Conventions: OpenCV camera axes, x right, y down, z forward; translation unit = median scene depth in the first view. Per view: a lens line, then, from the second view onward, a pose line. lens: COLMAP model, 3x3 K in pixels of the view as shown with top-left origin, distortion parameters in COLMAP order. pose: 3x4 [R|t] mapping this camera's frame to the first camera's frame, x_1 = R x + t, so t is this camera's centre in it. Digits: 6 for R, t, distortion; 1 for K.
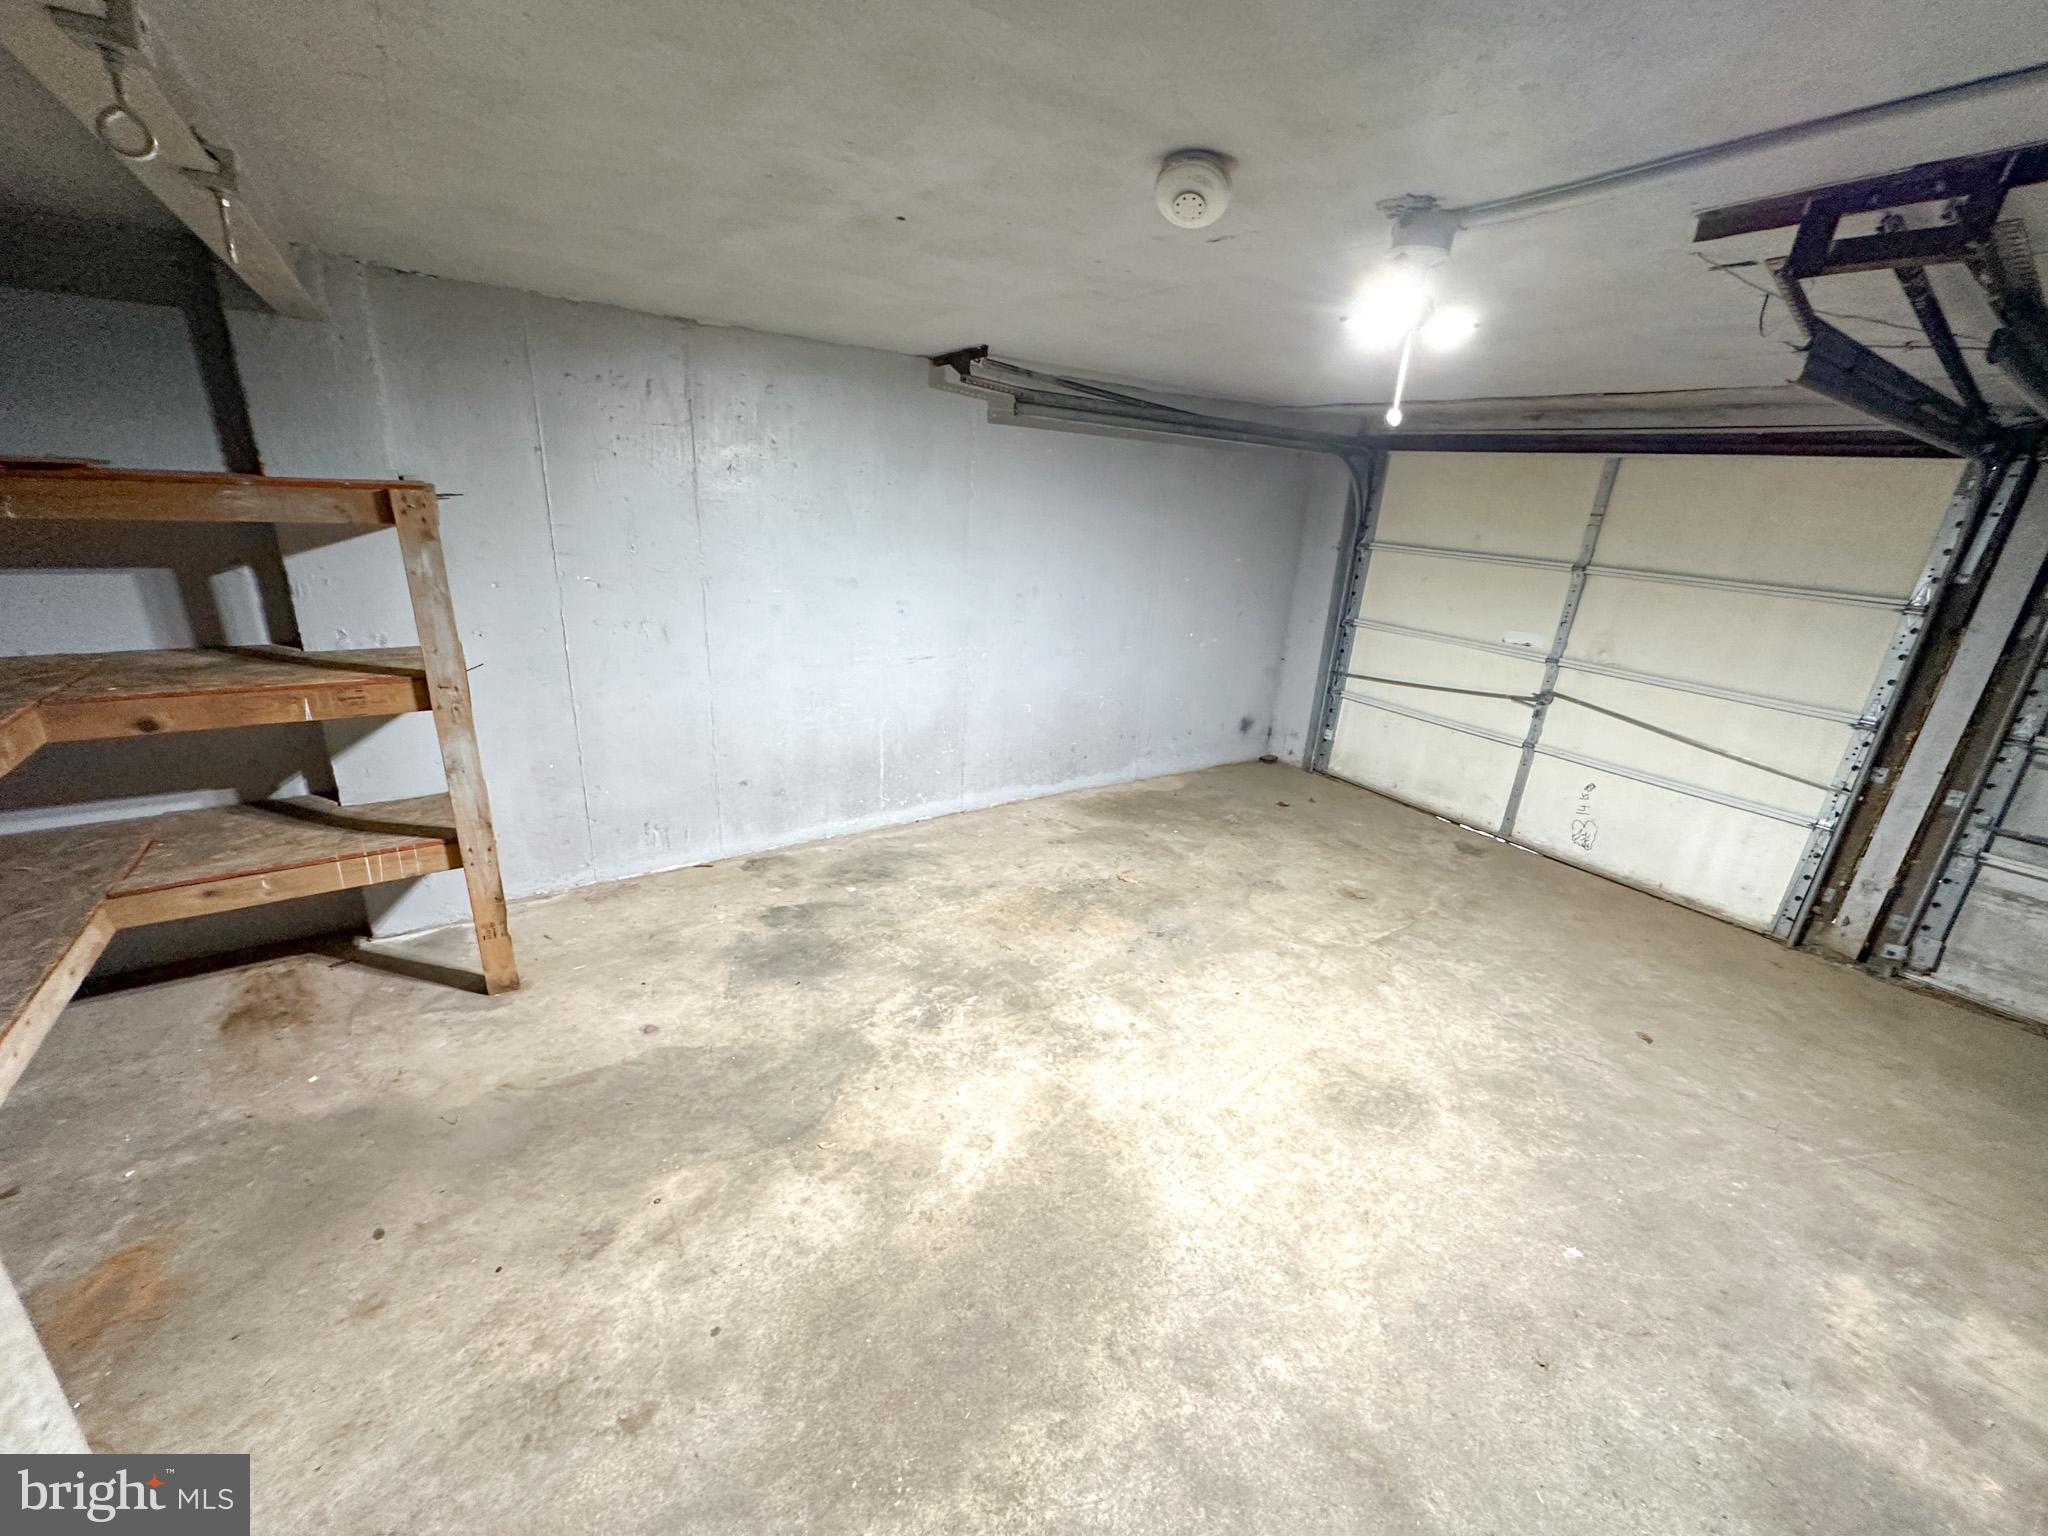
lens RADIAL K [[819.1, 0, 1021.9], [0, 819.1, 770.0], [0, 0, 1]] dist [-0.003744, 0.000567]
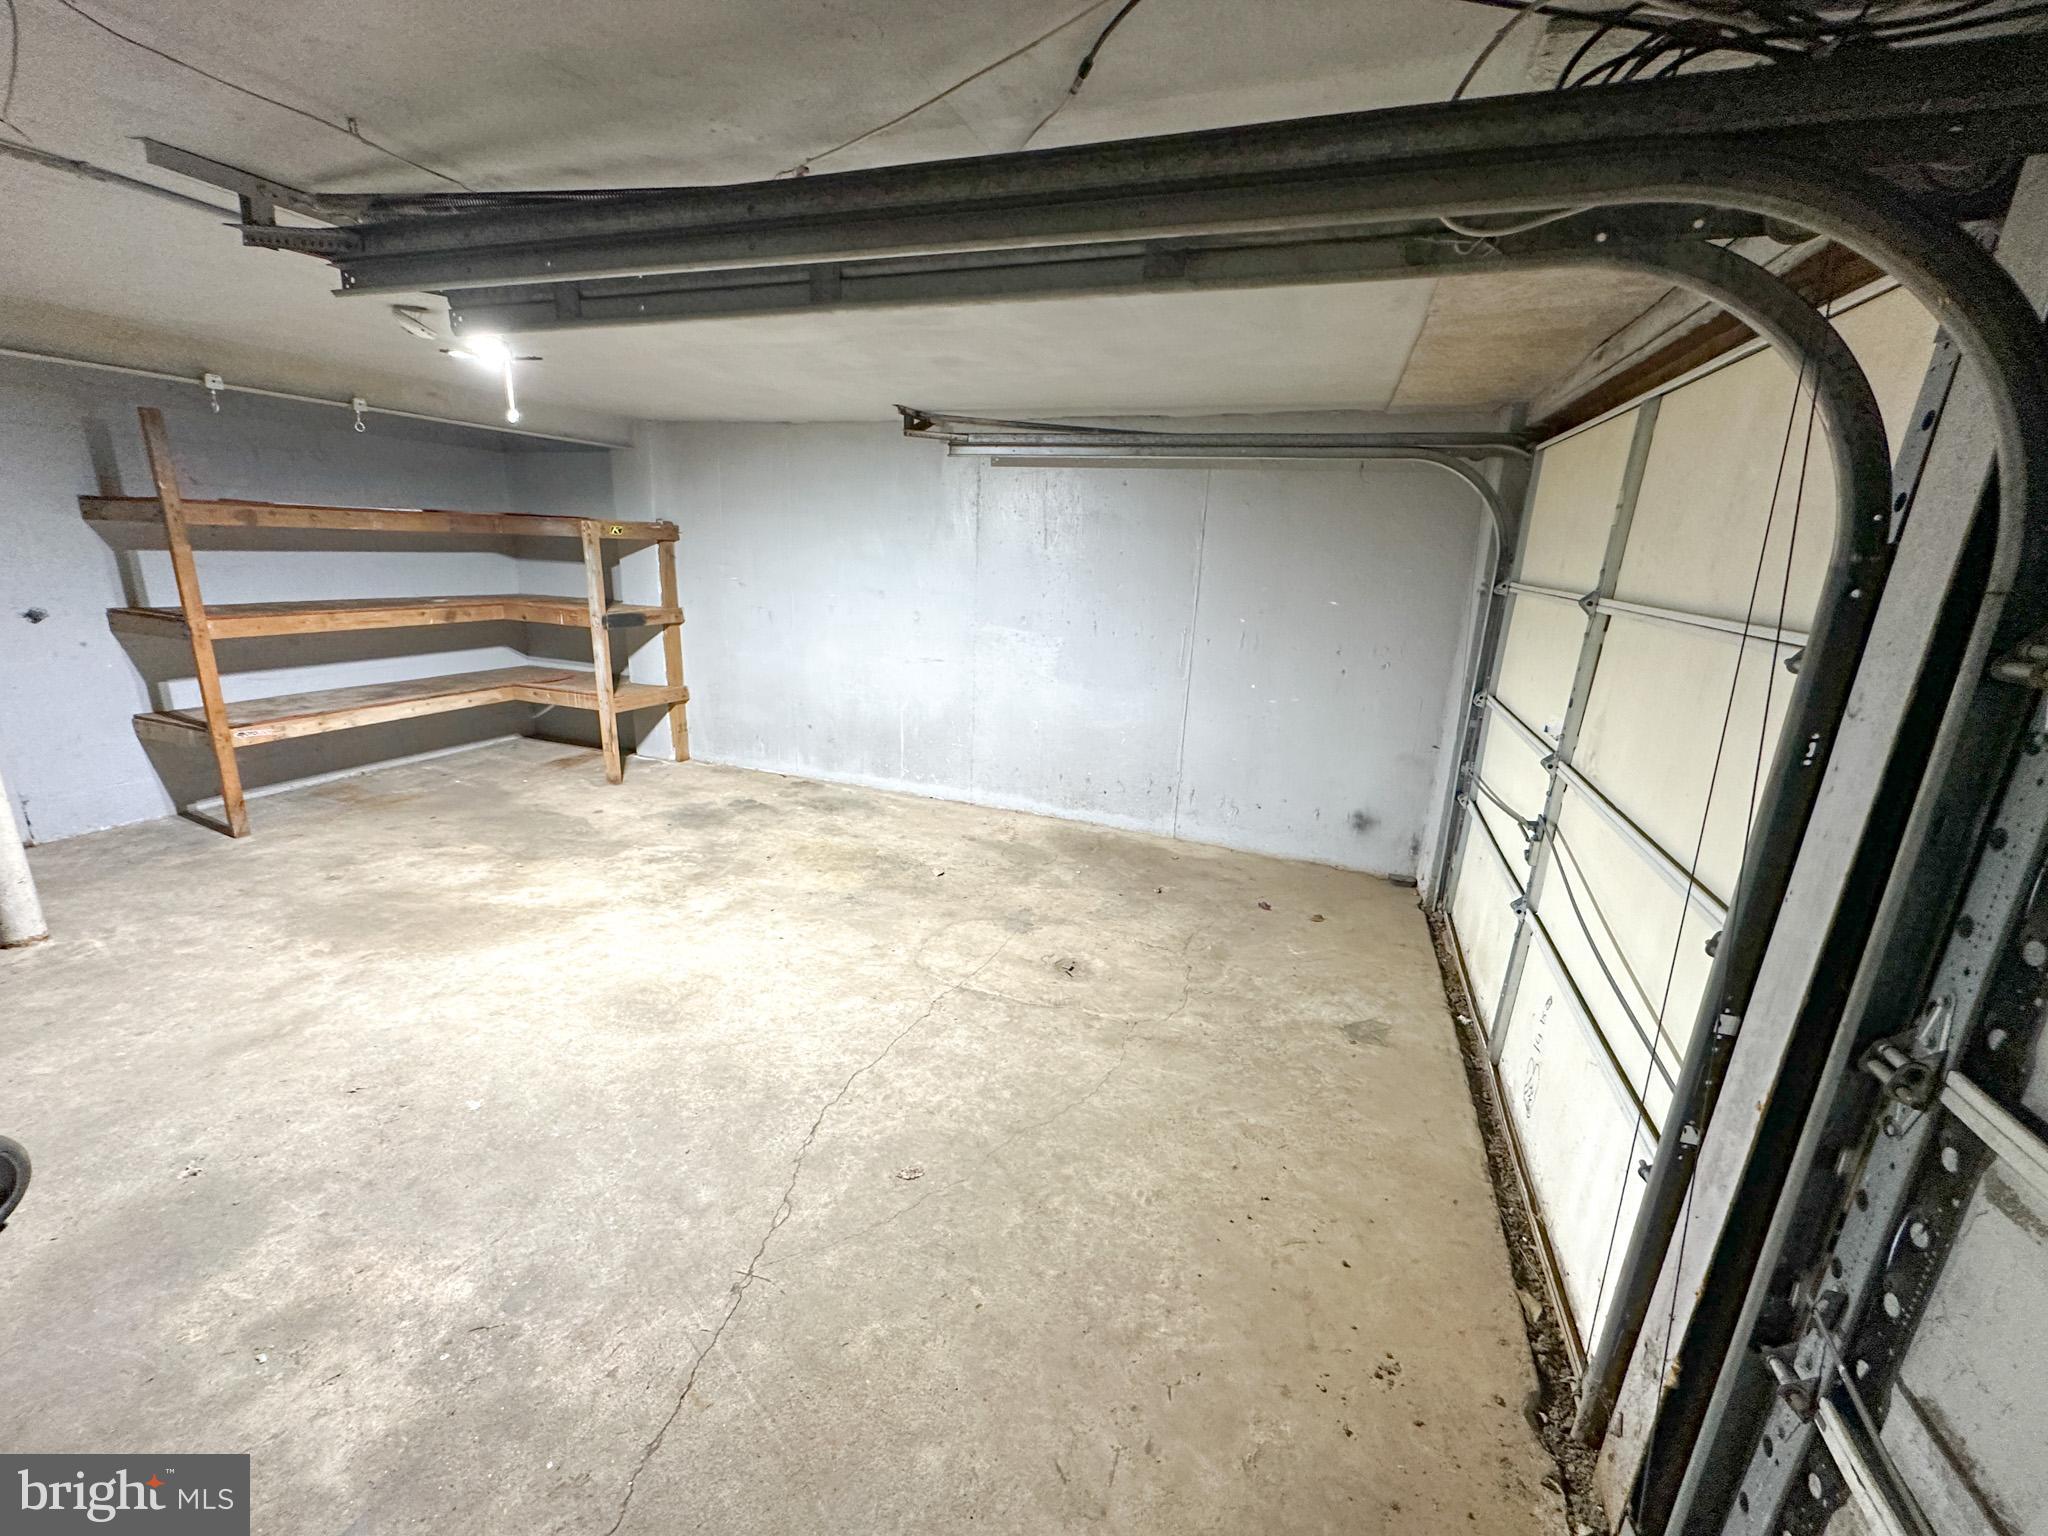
lens RADIAL K [[819.1, 0, 1021.9], [0, 819.1, 770.0], [0, 0, 1]] dist [-0.003744, 0.000567]
pose [[0.569946, 0.185414, -0.800489, 1.201625], [-0.276696, 0.960619, 0.025498, -0.058153], [0.773693, 0.206960, 0.598804, 0.506621]]
